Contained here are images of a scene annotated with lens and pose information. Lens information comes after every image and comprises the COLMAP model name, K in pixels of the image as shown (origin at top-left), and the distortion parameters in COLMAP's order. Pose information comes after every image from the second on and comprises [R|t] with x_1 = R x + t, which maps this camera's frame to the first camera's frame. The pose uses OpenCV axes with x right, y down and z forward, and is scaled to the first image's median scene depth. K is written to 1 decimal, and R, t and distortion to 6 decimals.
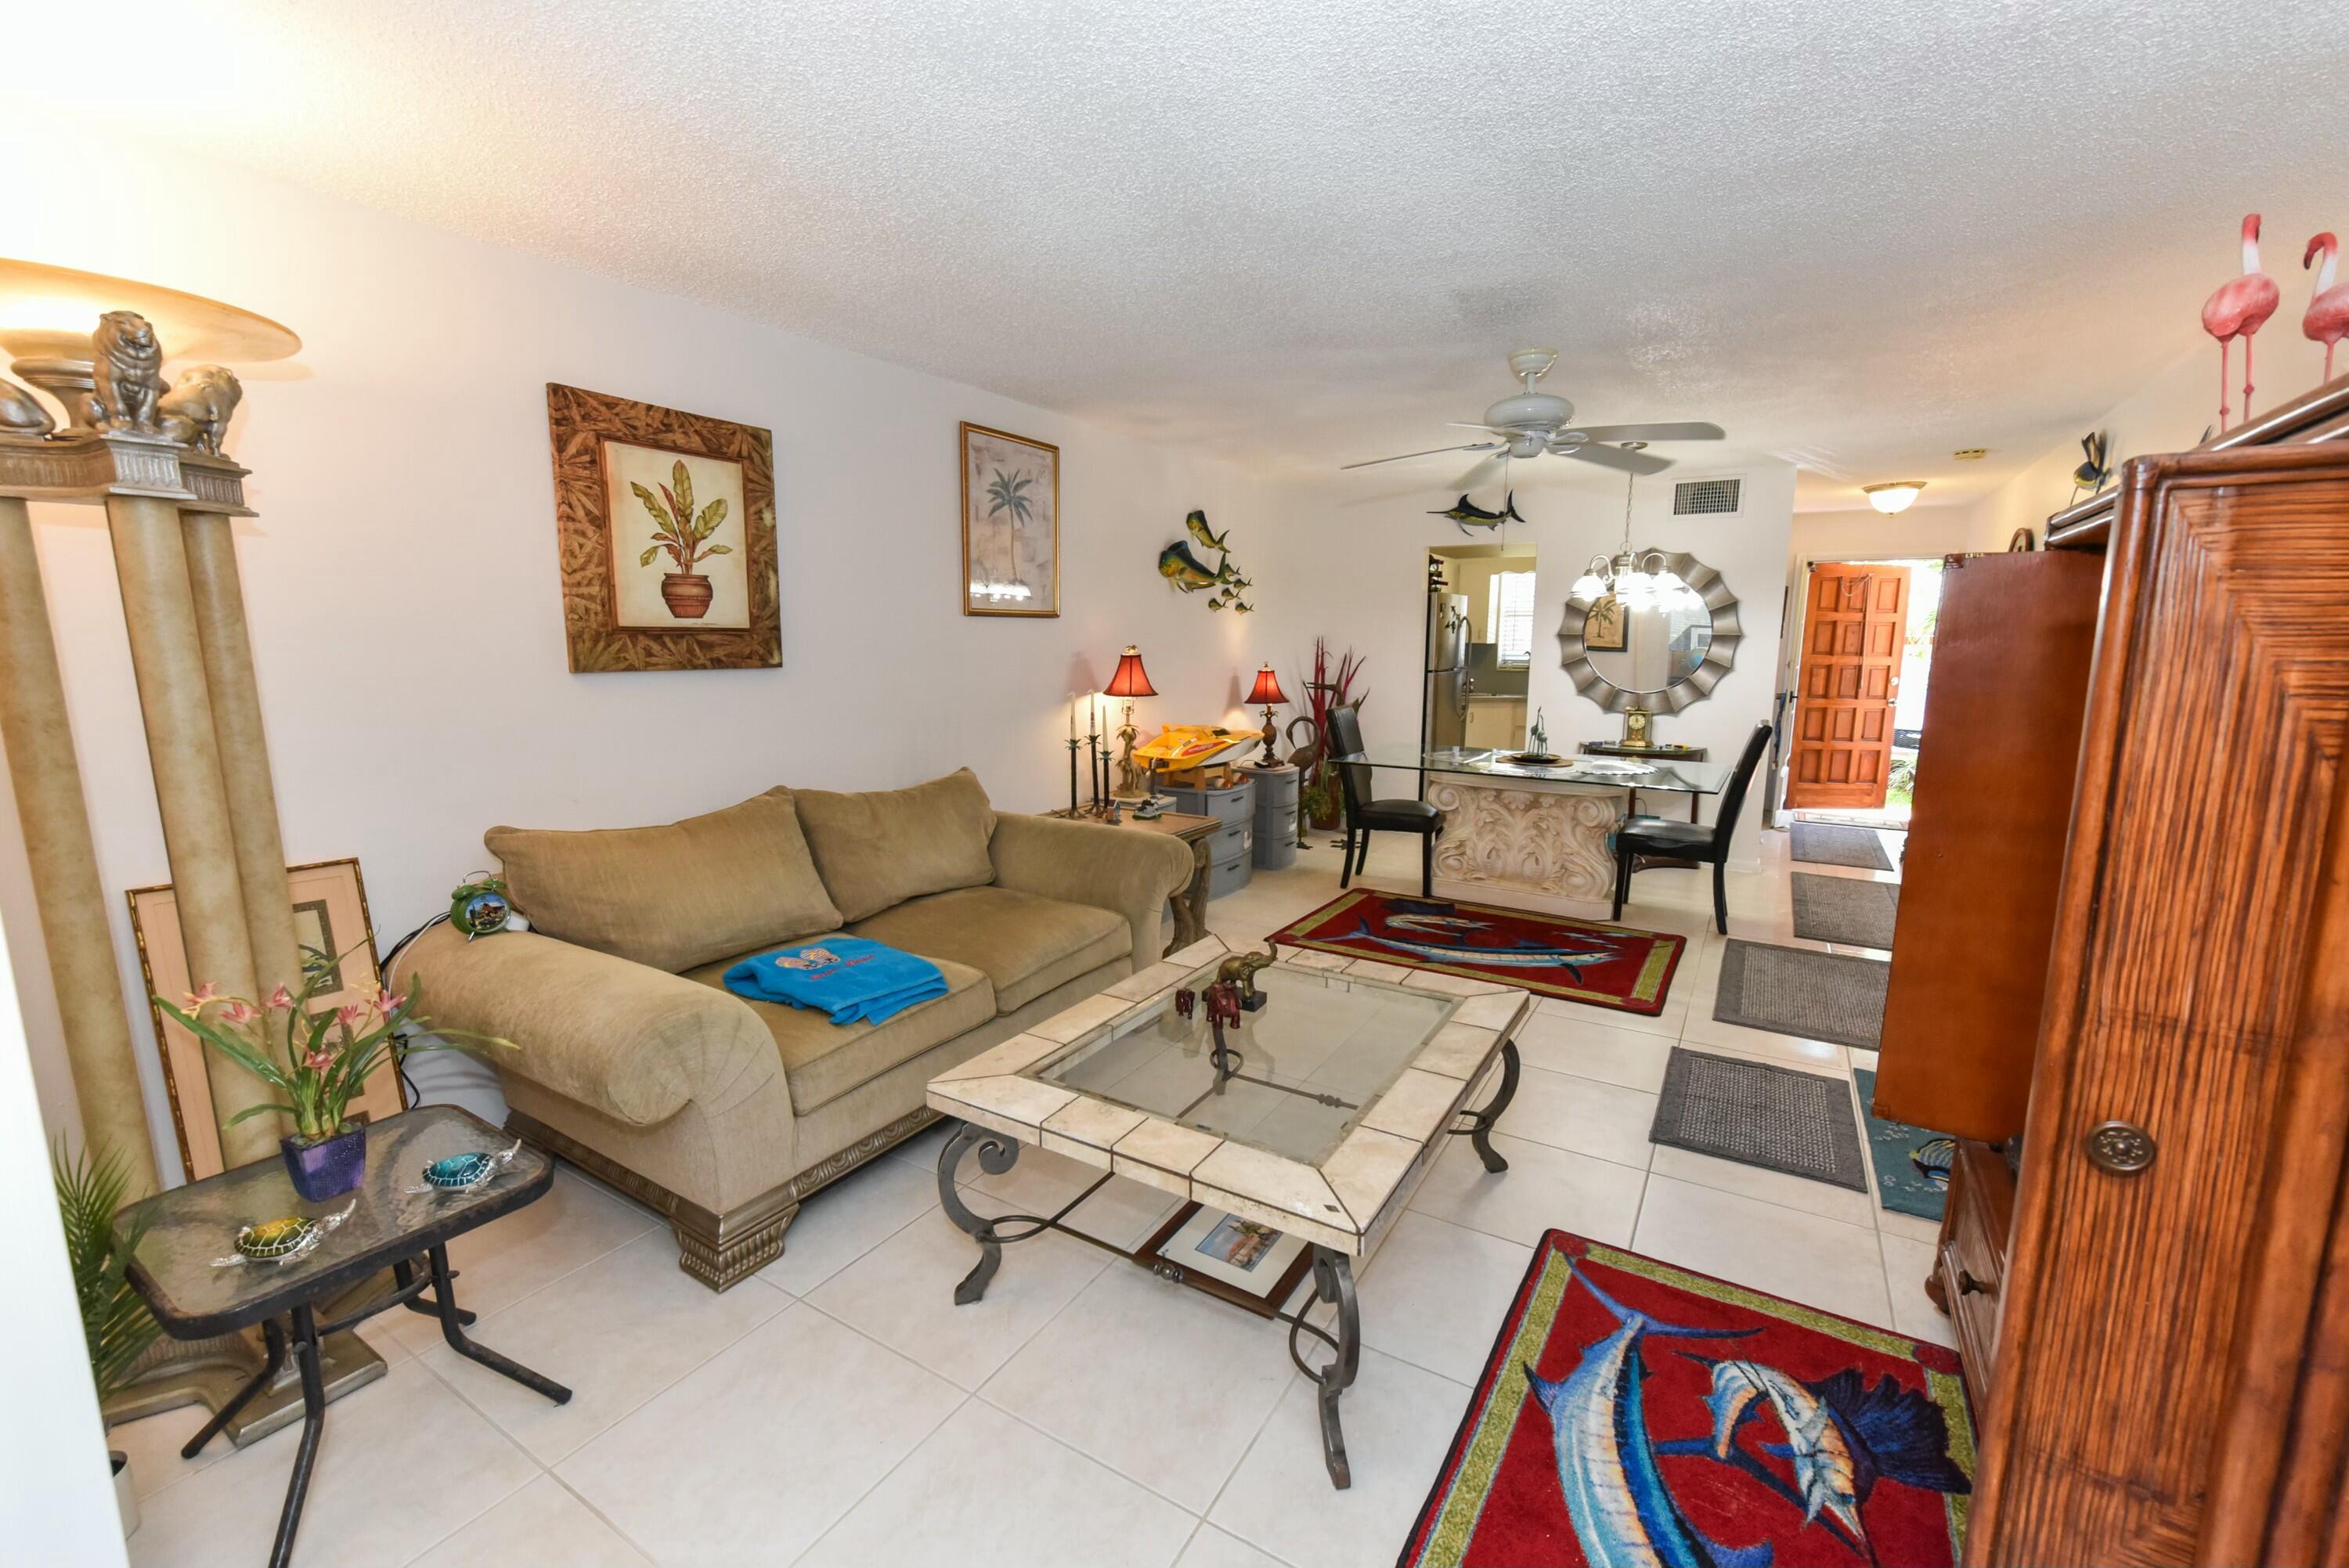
lens RADIAL K [[984.5, 0, 1174.5], [0, 984.5, 784.0], [0, 0, 1]] dist [-0.013203, -0.000456]
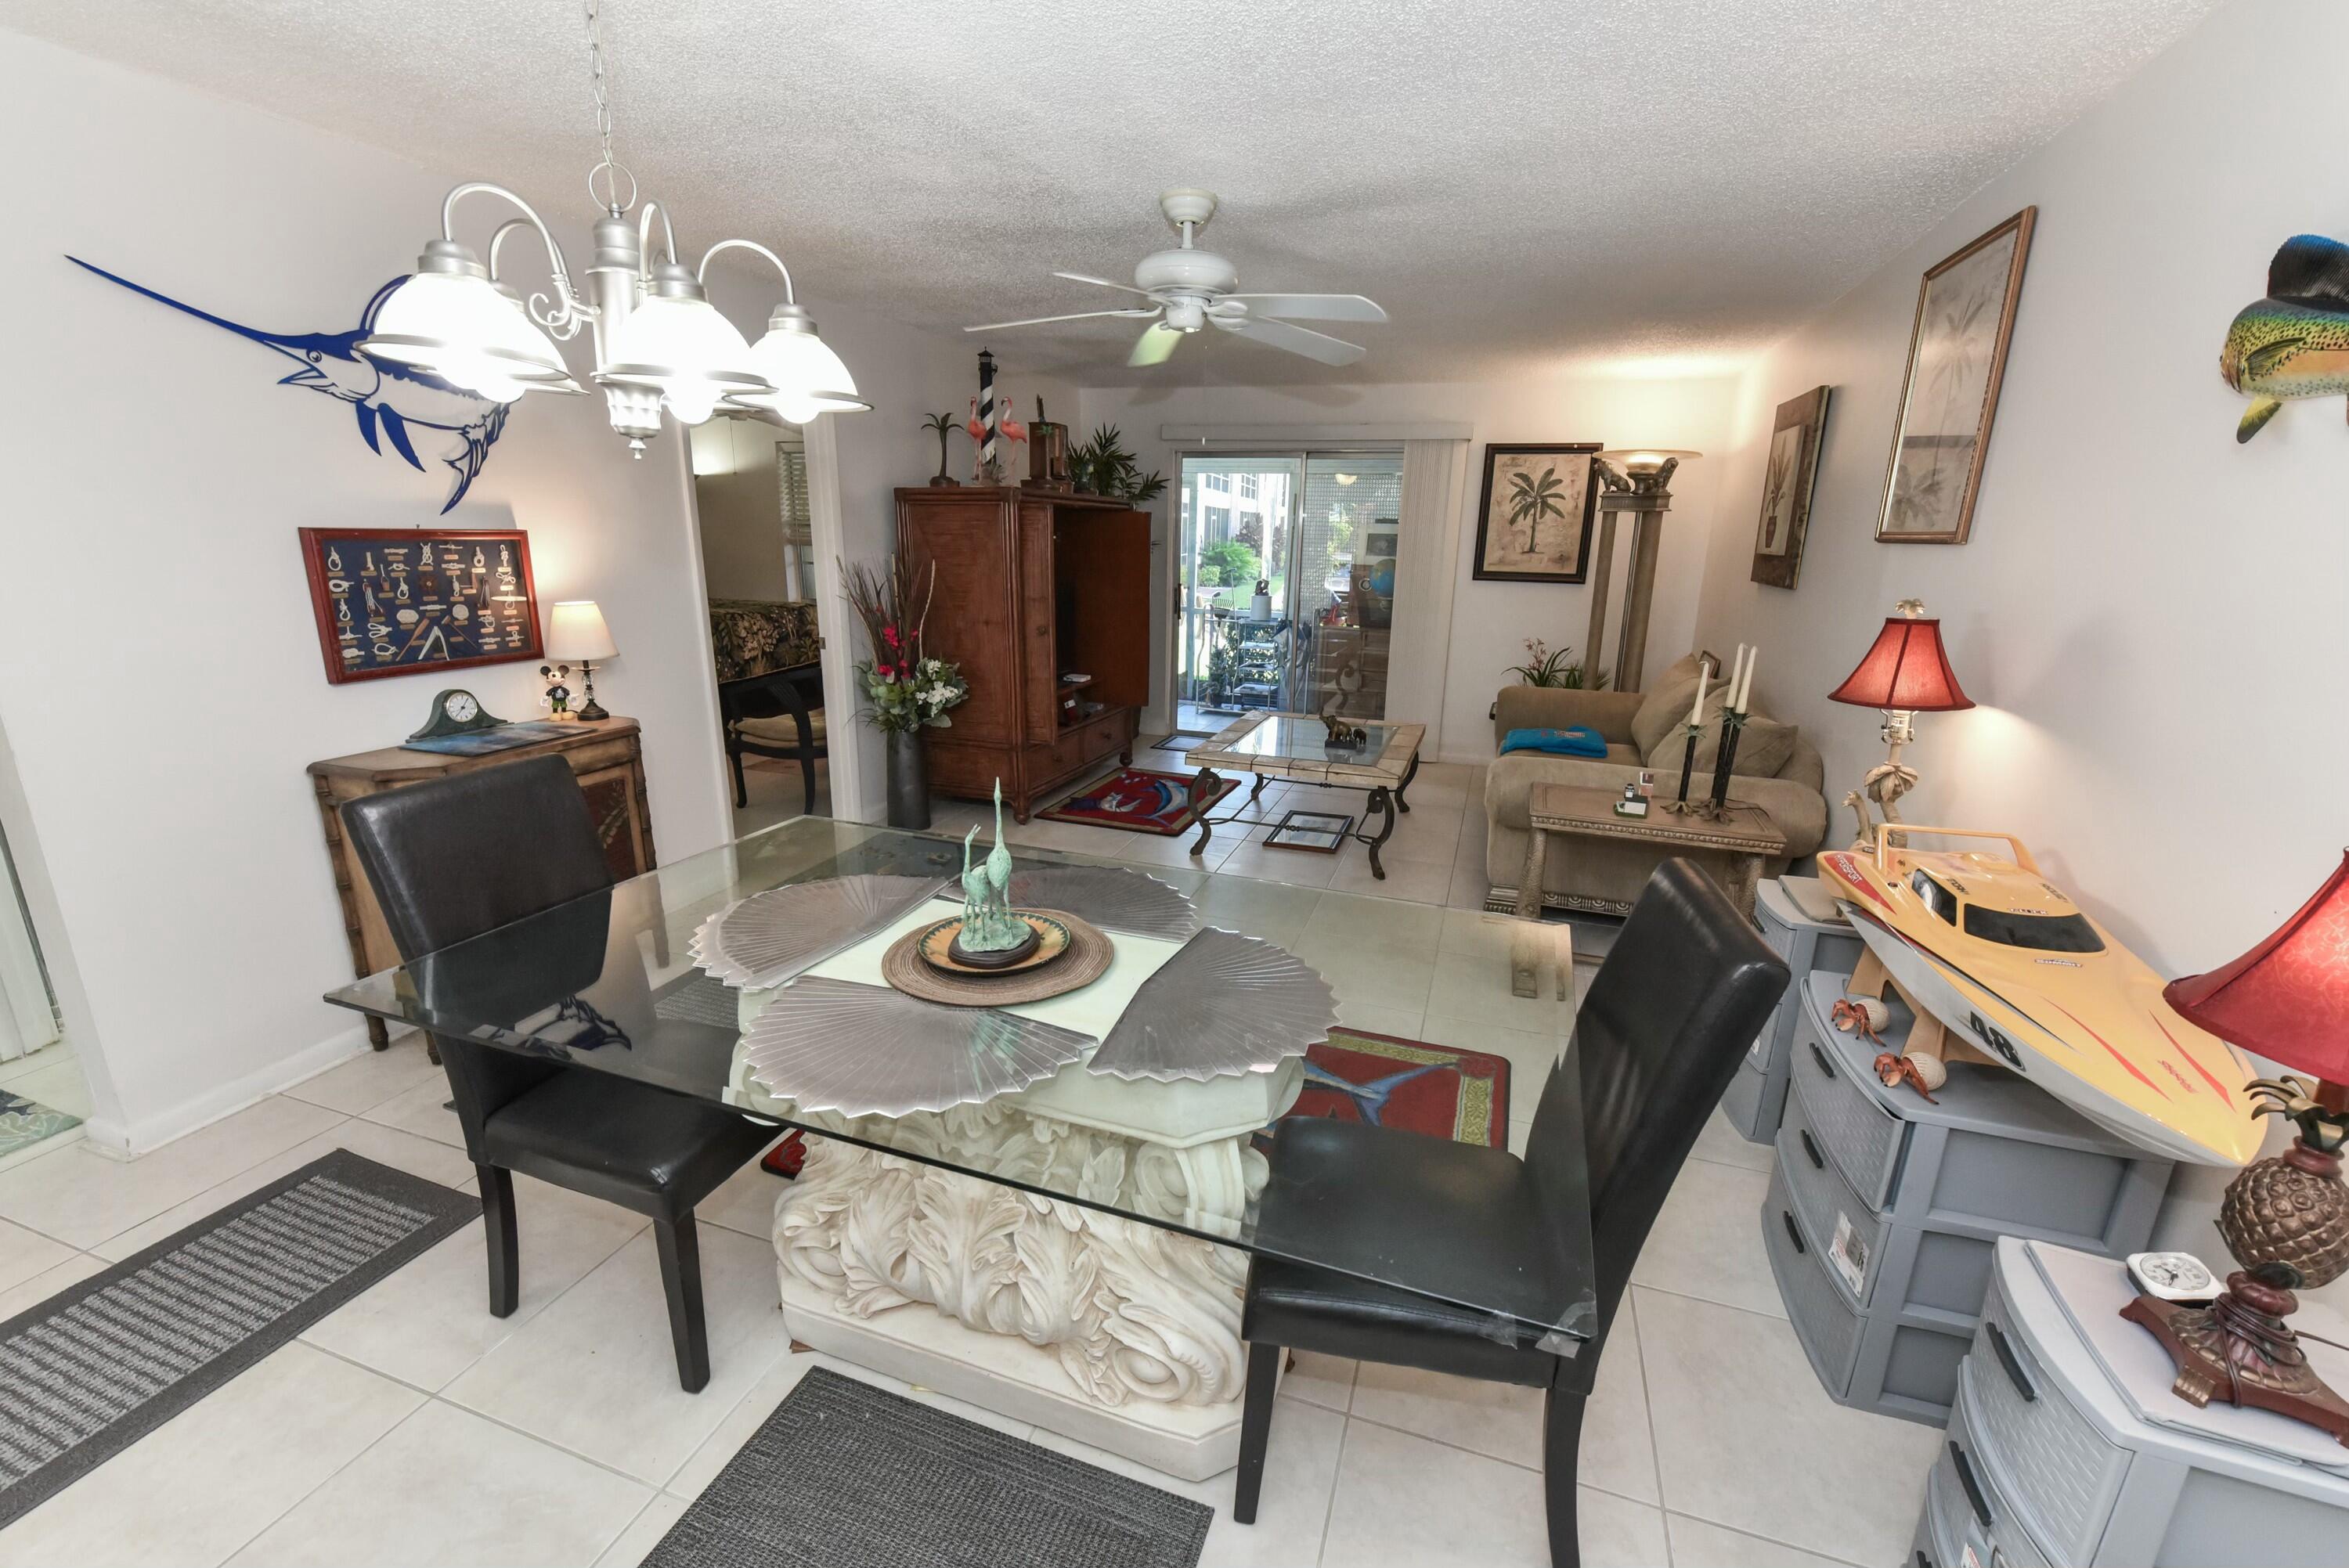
lens RADIAL K [[958.0, 0, 1174.5], [0, 958.0, 784.0], [0, 0, 1]] dist [-0.000578, -0.000068]
pose [[-0.976186, 0.031910, -0.214574, 0.371529], [-0.056530, 0.917530, 0.393628, -0.202427], [0.209439, 0.396384, -0.893876, 1.259181]]
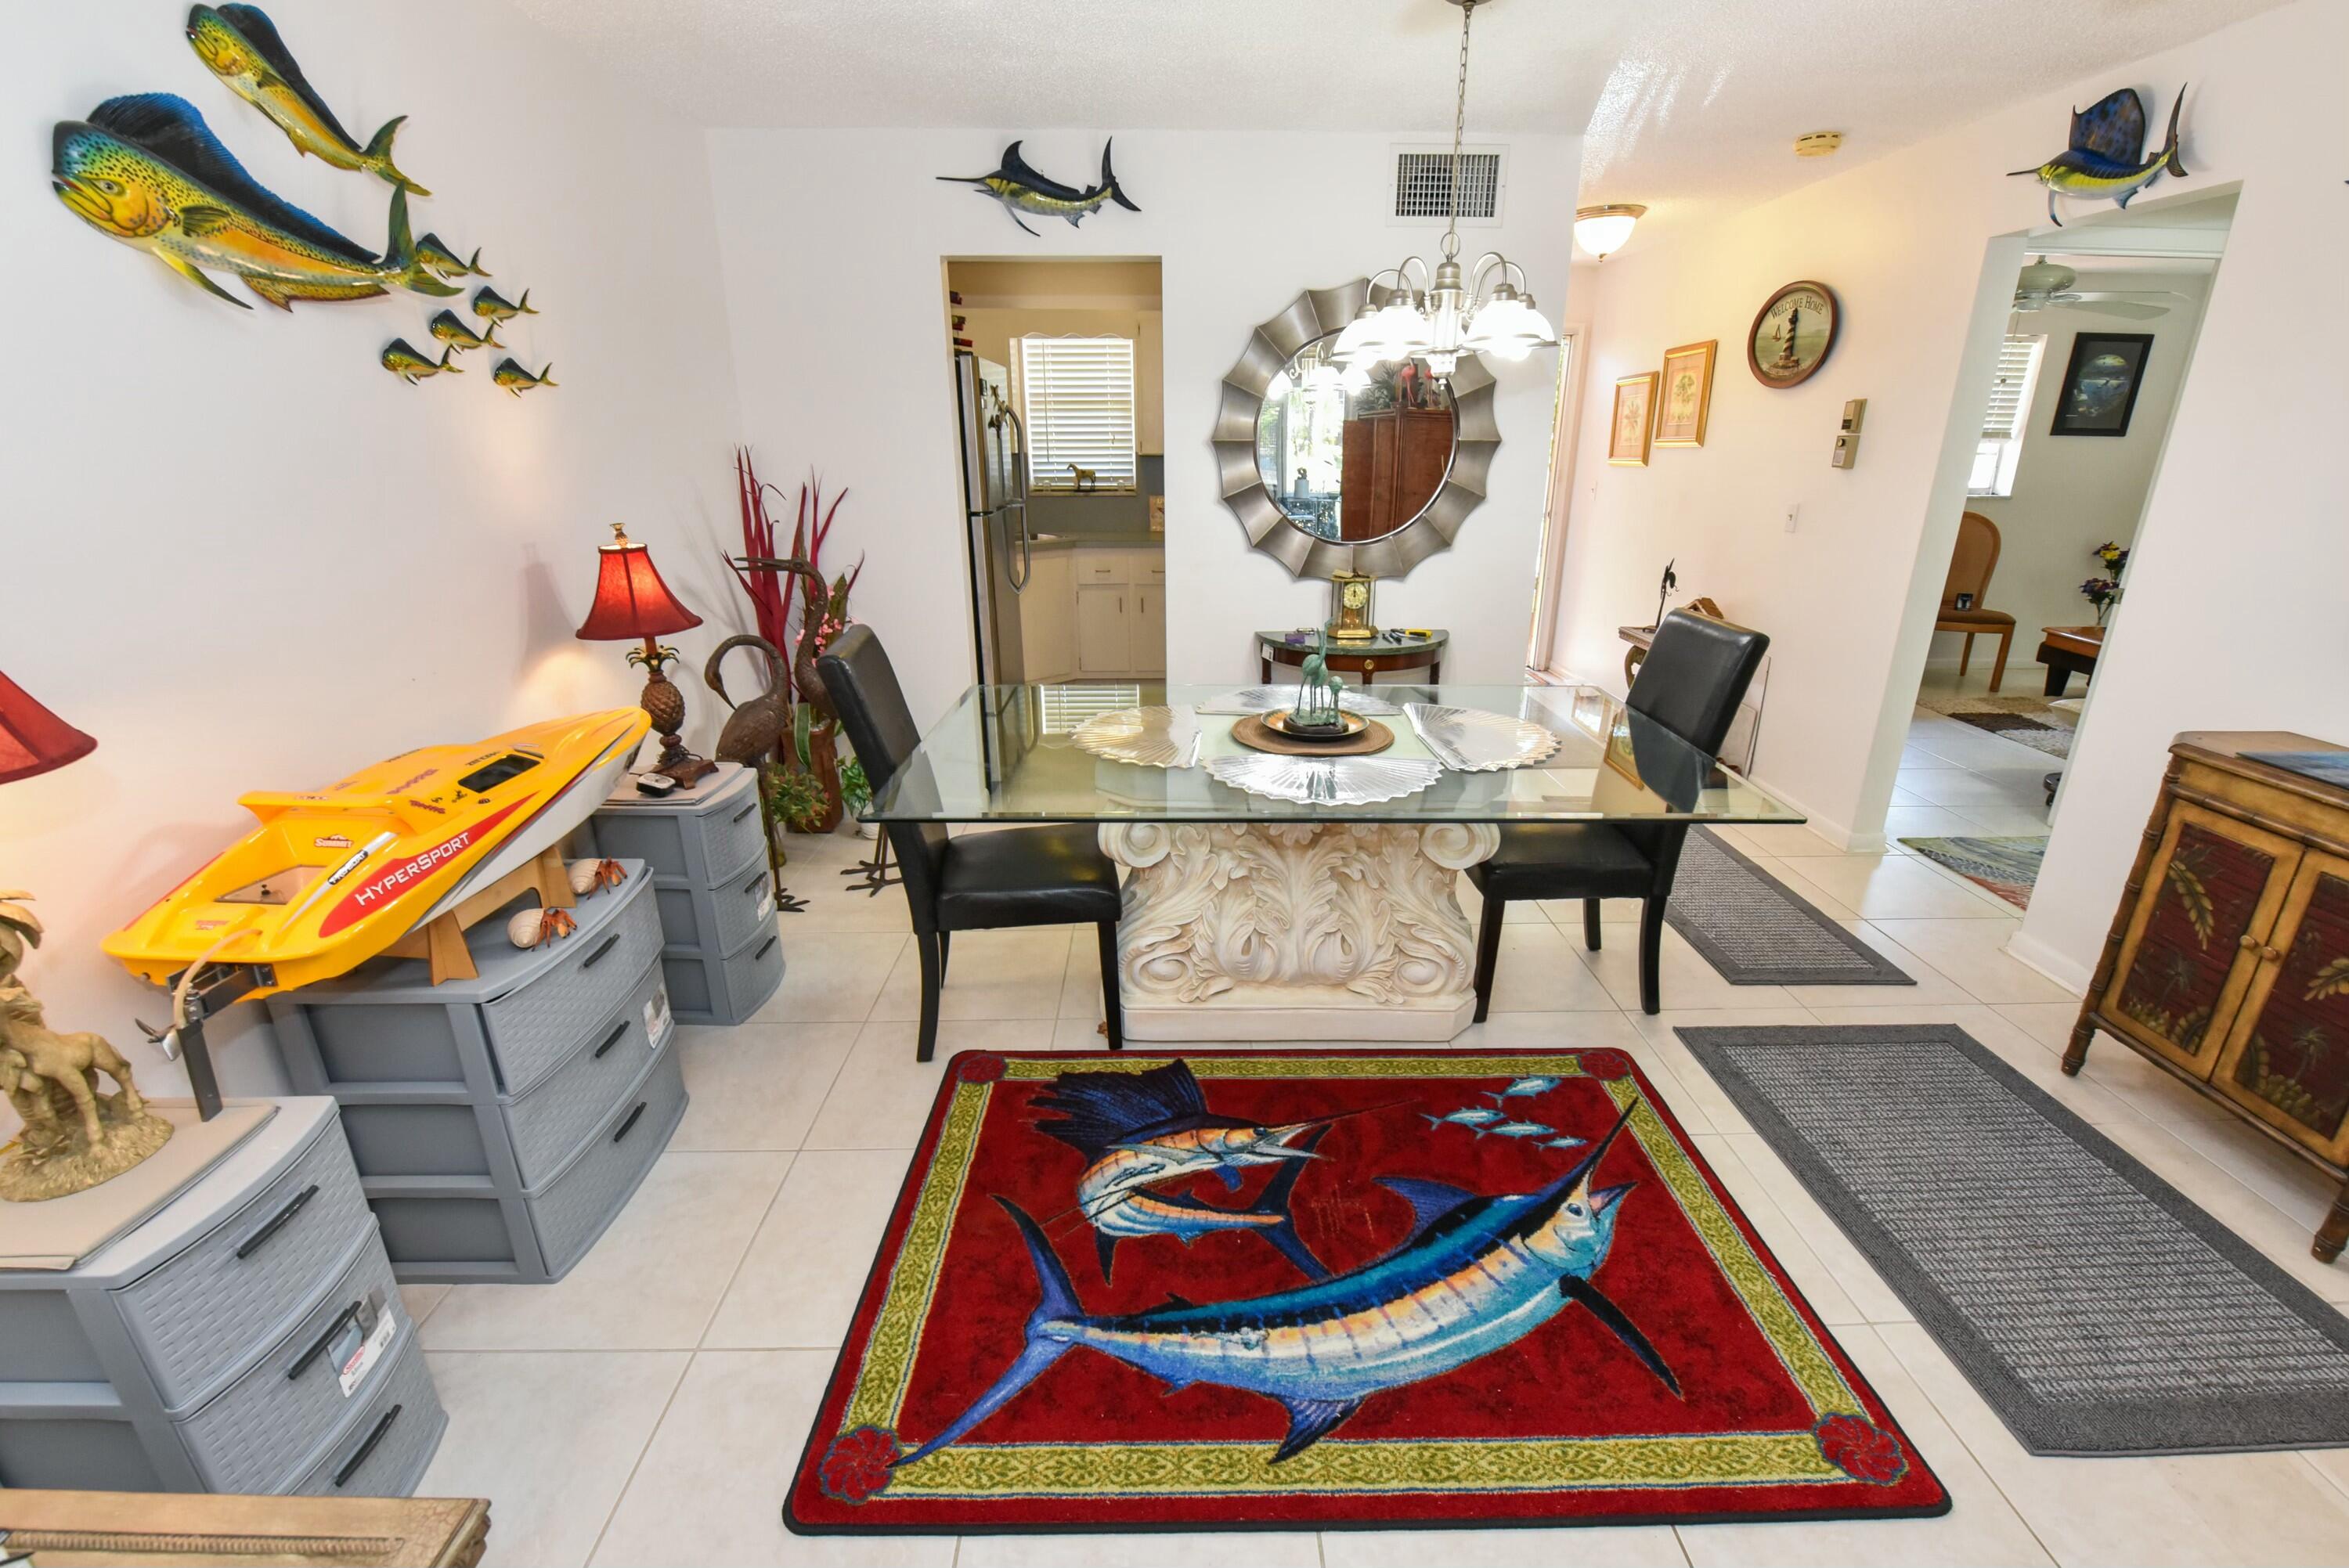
lens RADIAL K [[1017.3, 0, 1206.8], [0, 1017.3, 795.4], [0, 0, 1]] dist [-0.015260, -0.000528]
pose [[0.836888, -0.186781, 0.514520, 0.072481], [0.084646, 0.972833, 0.215478, -0.100584], [-0.540789, -0.136779, 0.829963, 0.619569]]
